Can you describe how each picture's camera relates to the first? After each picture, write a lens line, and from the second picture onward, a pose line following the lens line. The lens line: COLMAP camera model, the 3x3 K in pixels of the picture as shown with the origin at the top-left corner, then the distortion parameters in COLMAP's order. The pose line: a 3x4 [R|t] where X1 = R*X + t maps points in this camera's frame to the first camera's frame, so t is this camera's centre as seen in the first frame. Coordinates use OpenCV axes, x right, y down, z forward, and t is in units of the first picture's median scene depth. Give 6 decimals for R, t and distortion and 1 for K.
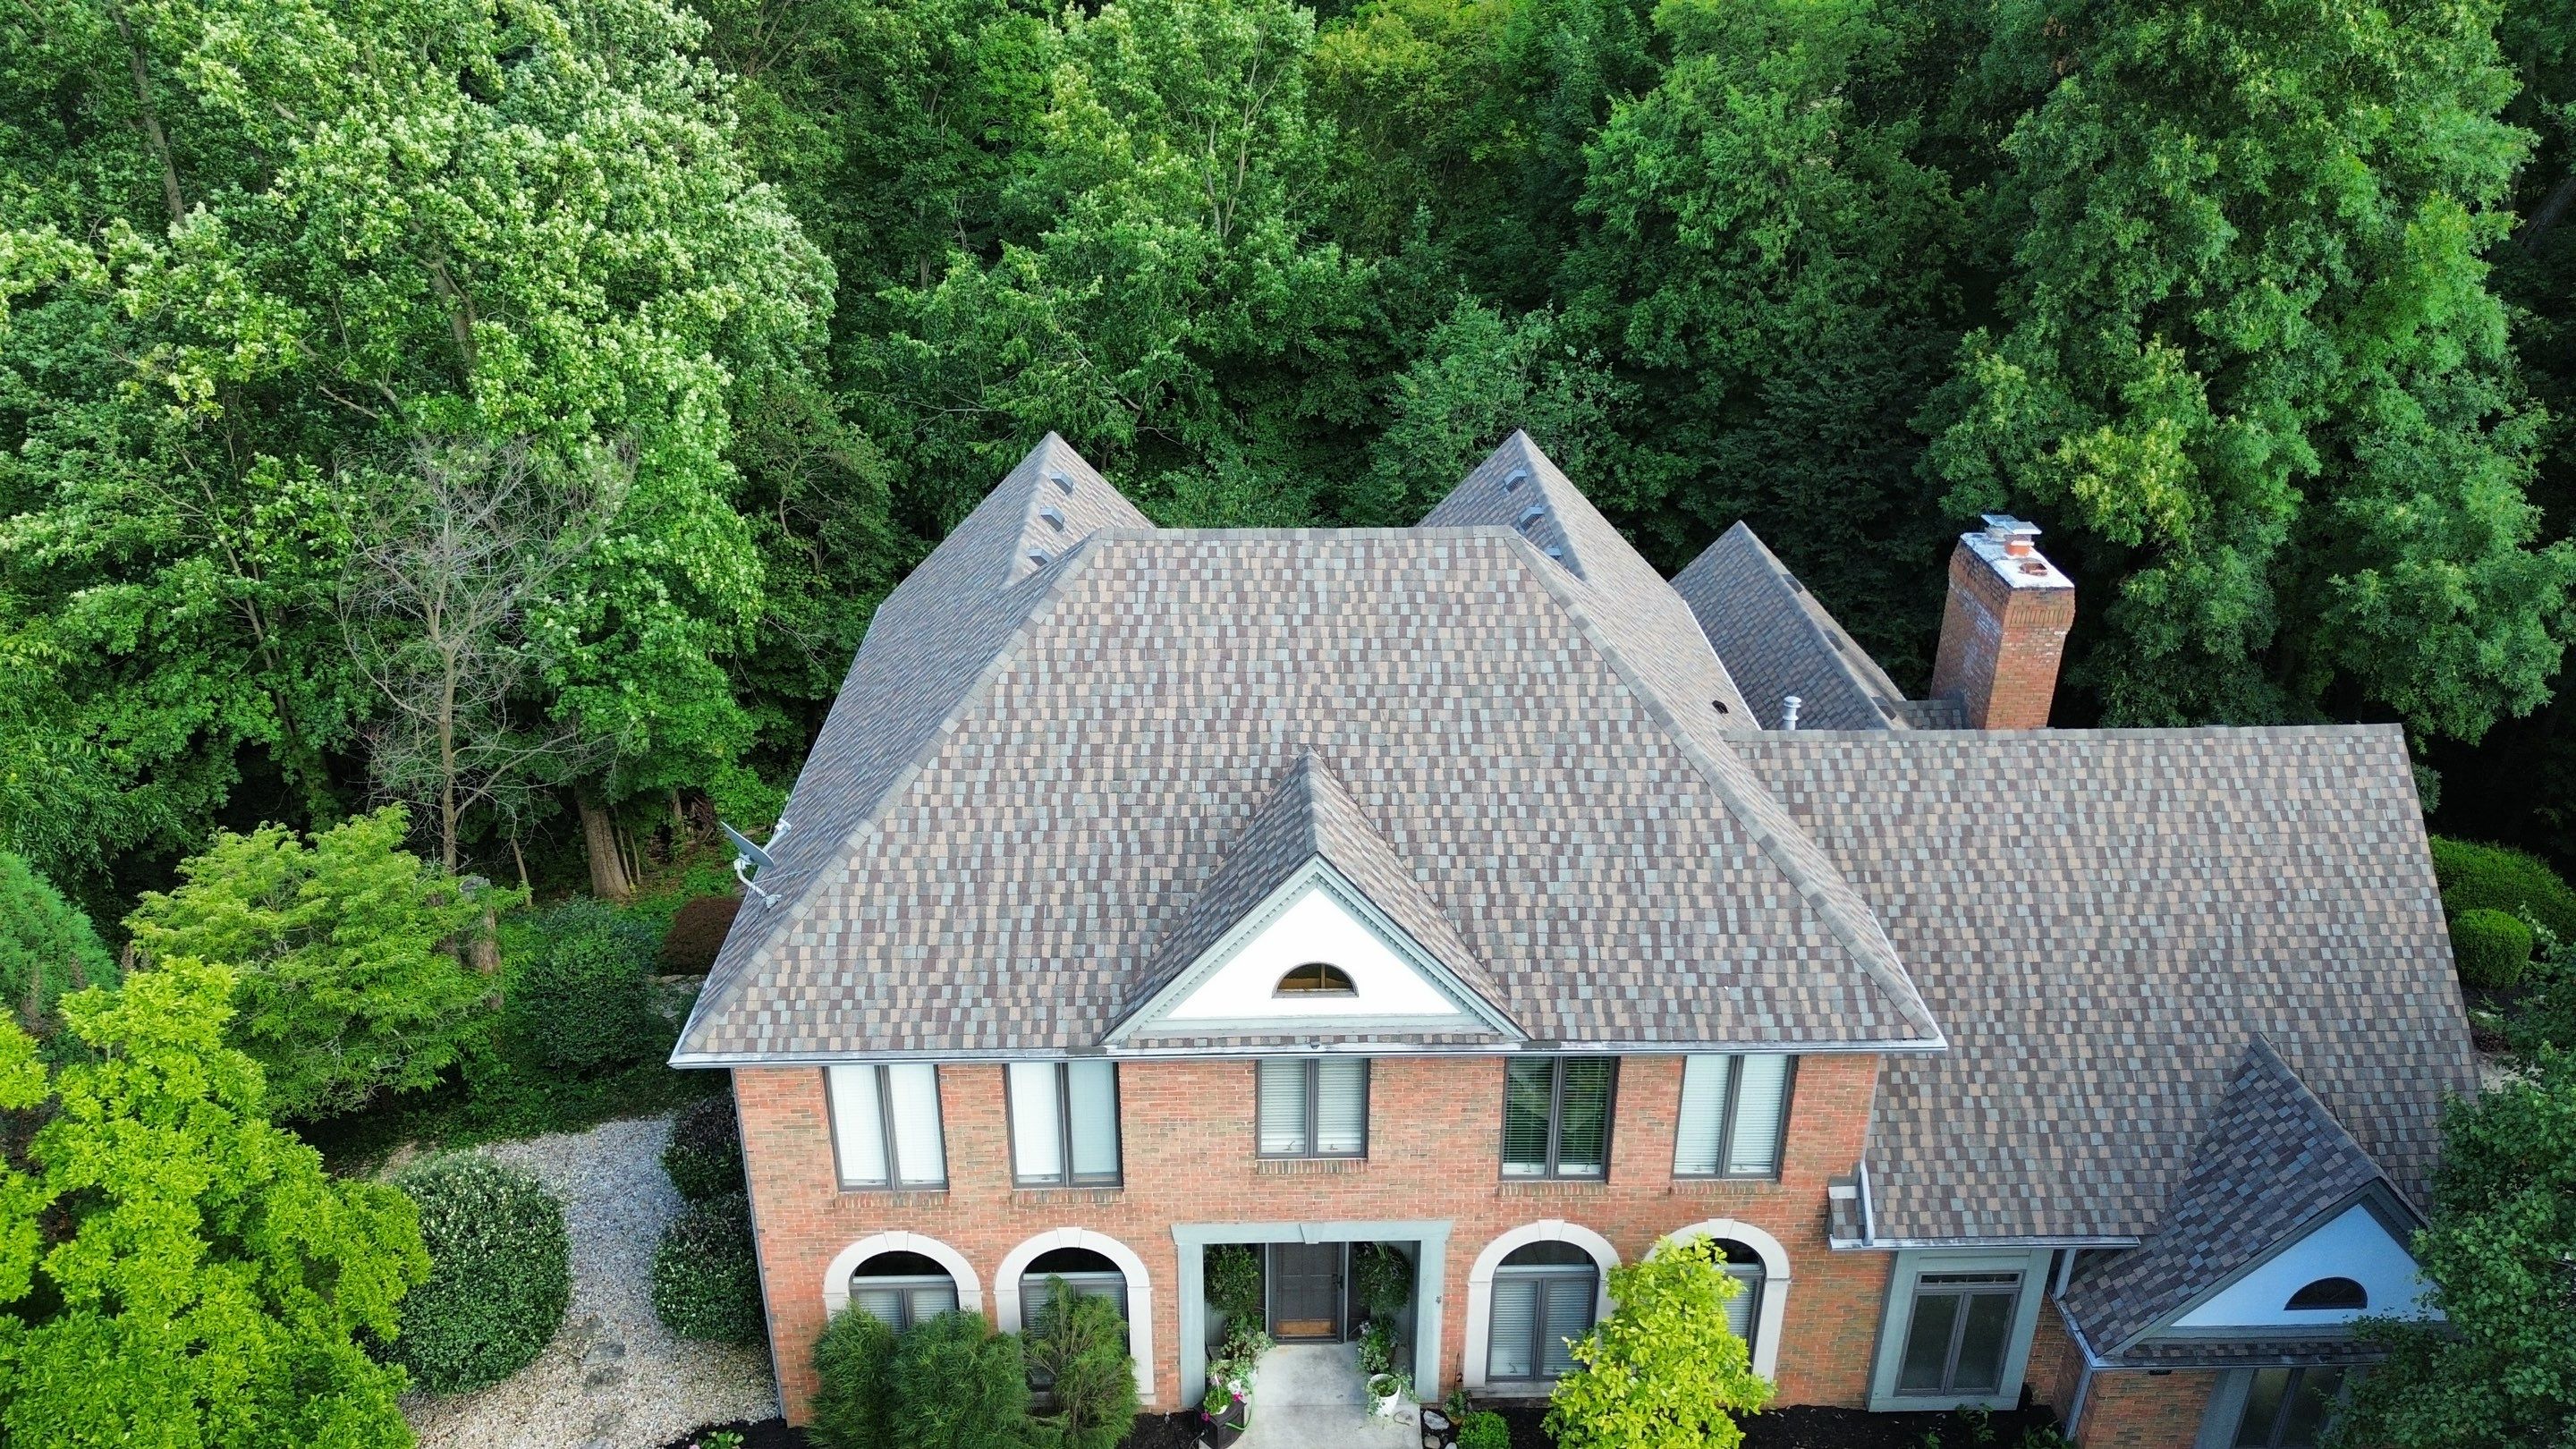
lens RADIAL K [[1833.7, 0, 1301.2], [0, 1833.7, 714.6], [0, 0, 1]] dist [0.068208, -0.080040]
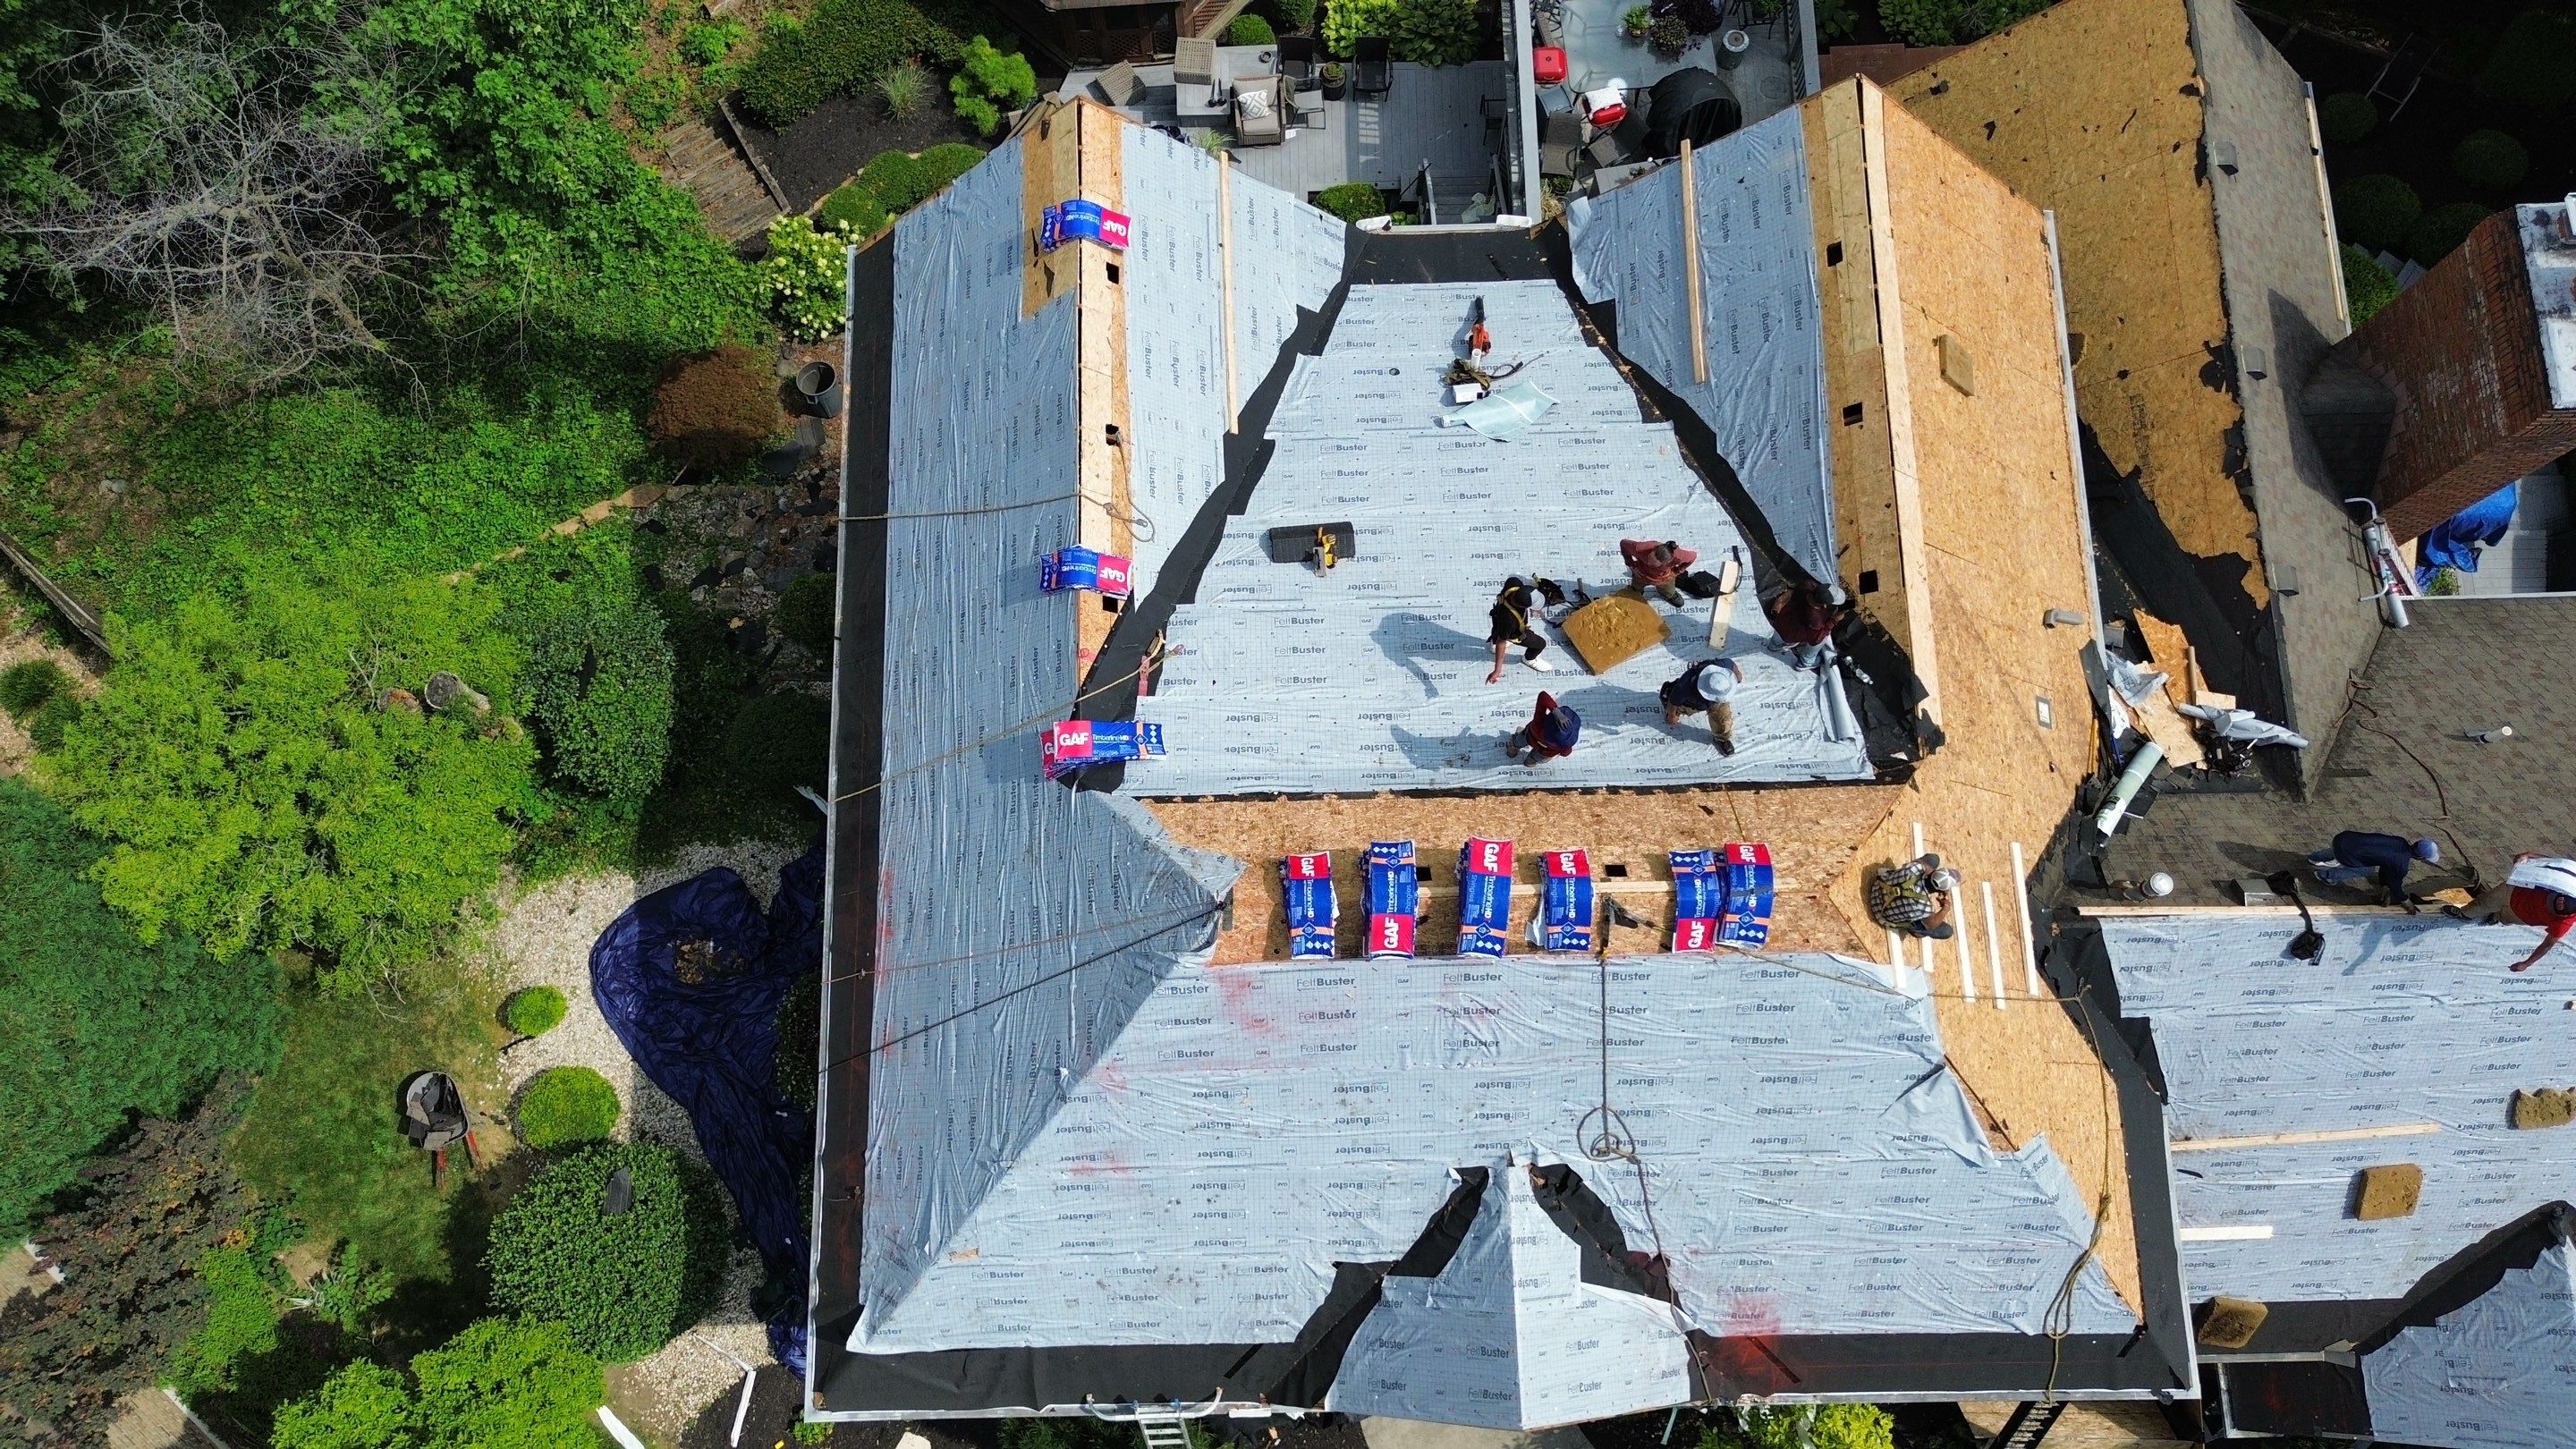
lens RADIAL K [[1833.7, 0, 1292.6], [0, 1833.7, 721.7], [0, 0, 1]] dist [0.068208, -0.080040]
pose [[0.999728, 0.005252, -0.022744, -0.069874], [0.014469, 0.625190, 0.780339, -0.690883], [0.018318, -0.780455, 0.624943, 0.634894]]
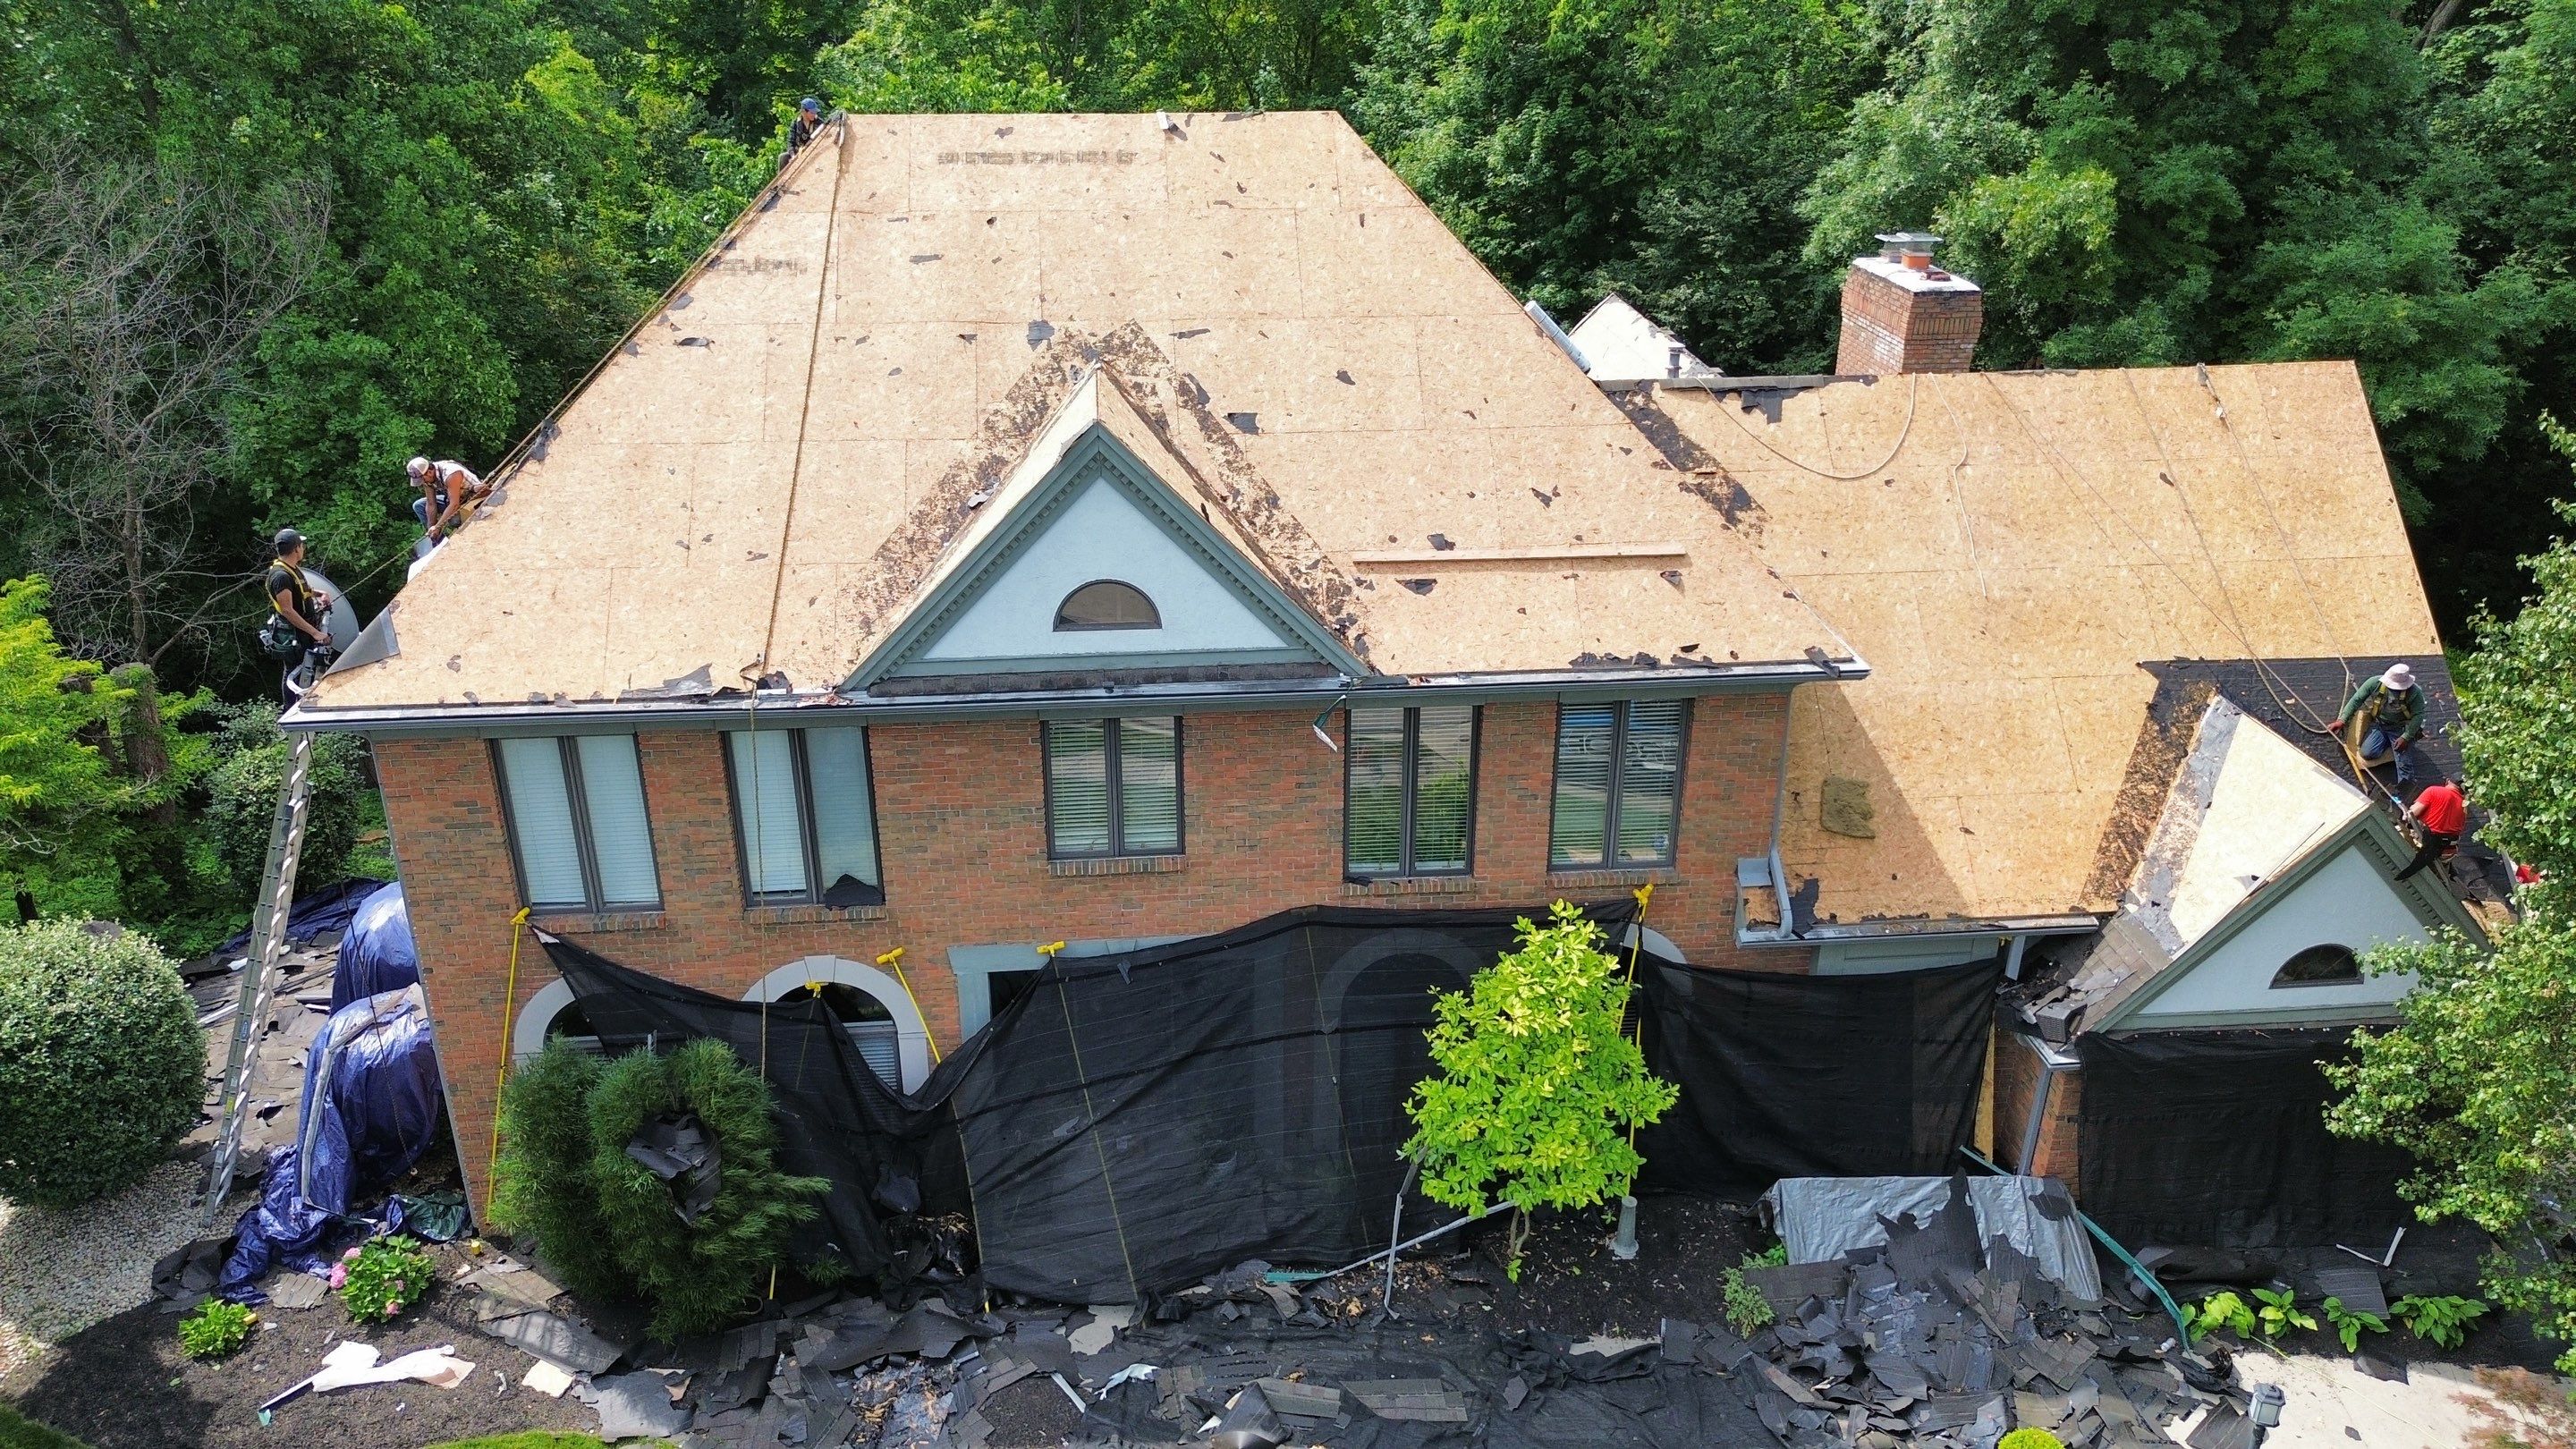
lens RADIAL K [[1833.7, 0, 1299.9], [0, 1833.7, 718.4], [0, 0, 1]] dist [0.068208, -0.080040]
pose [[0.997850, -0.028812, 0.058873, 0.040167], [0.030430, 0.999179, -0.026757, 0.200633], [-0.058054, 0.028491, 0.997907, 0.171968]]
